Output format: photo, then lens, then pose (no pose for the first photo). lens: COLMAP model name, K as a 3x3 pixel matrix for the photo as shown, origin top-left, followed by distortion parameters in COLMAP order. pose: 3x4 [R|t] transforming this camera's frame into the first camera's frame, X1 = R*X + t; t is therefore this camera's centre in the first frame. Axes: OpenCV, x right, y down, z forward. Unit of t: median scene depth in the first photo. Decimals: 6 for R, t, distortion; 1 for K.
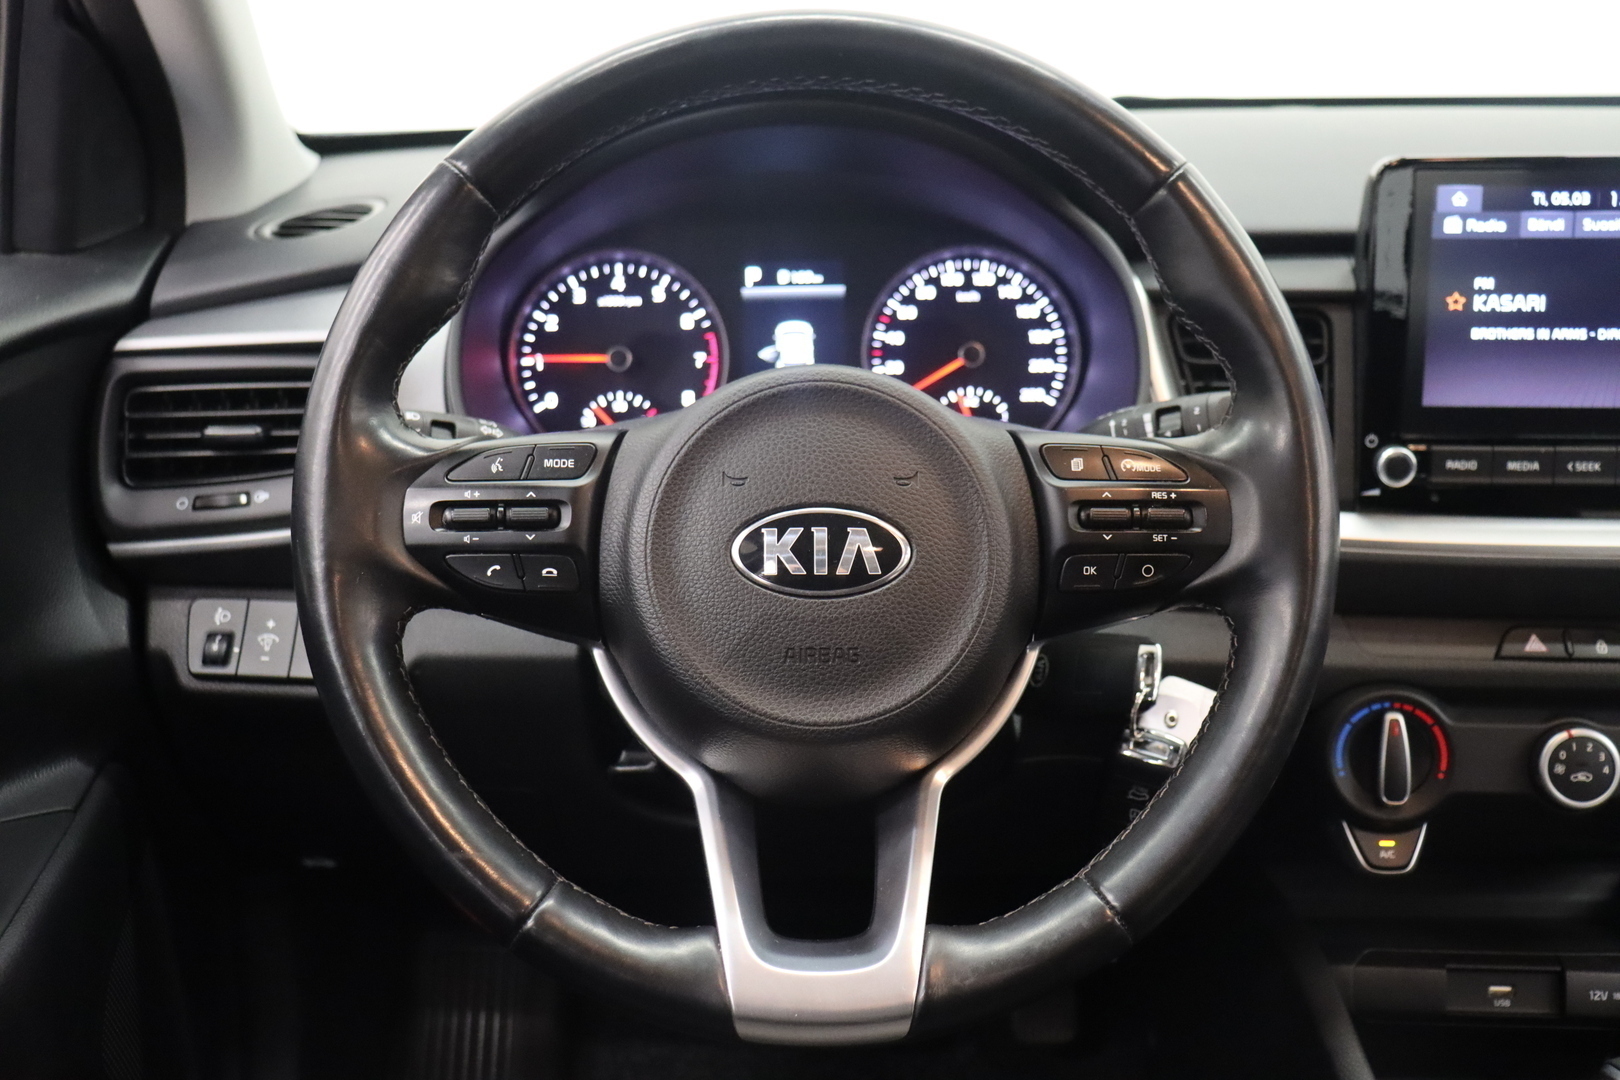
lens RADIAL K [[1782.8, 0, 841.7], [0, 1782.8, 552.2], [0, 0, 1]] dist [-0.020937, 0.000000]
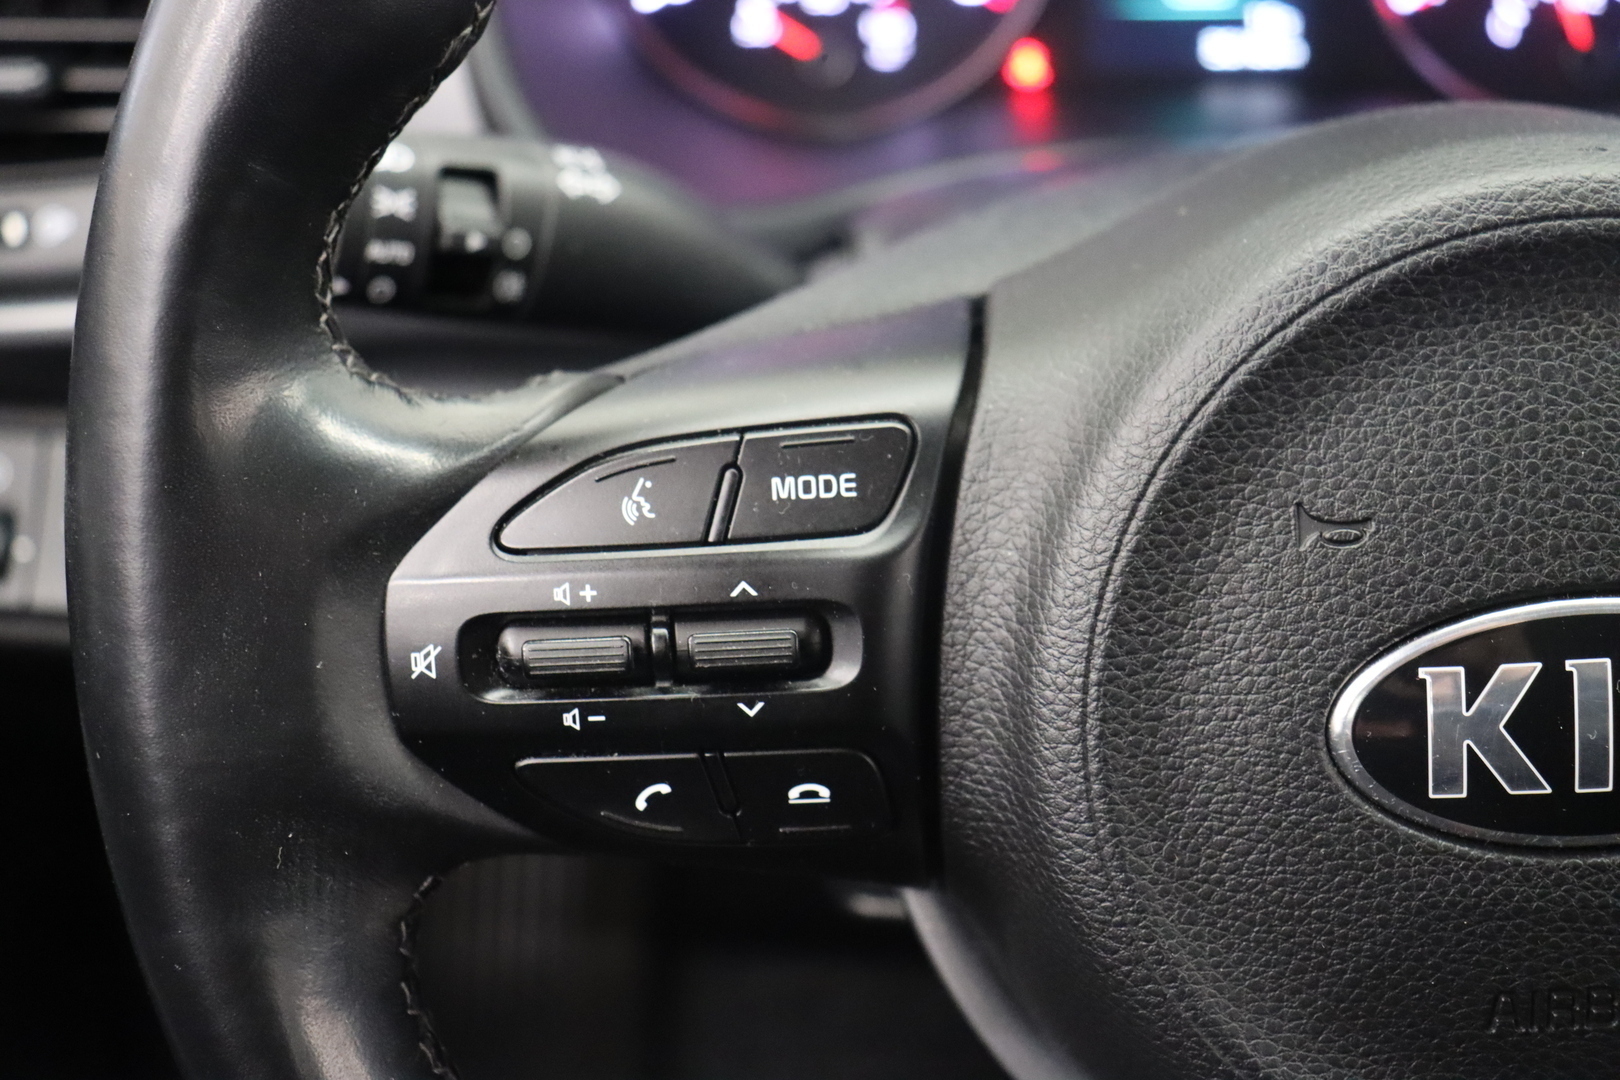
lens RADIAL K [[2410.4, 0, 869.3], [0, 2410.4, 519.7], [0, 0, 1]] dist [0.004311, 0.000000]
pose [[0.998204, -0.043366, -0.041321, -0.129601], [0.052358, 0.966778, 0.250197, -0.162453], [0.029098, -0.251911, 0.967313, 0.546442]]
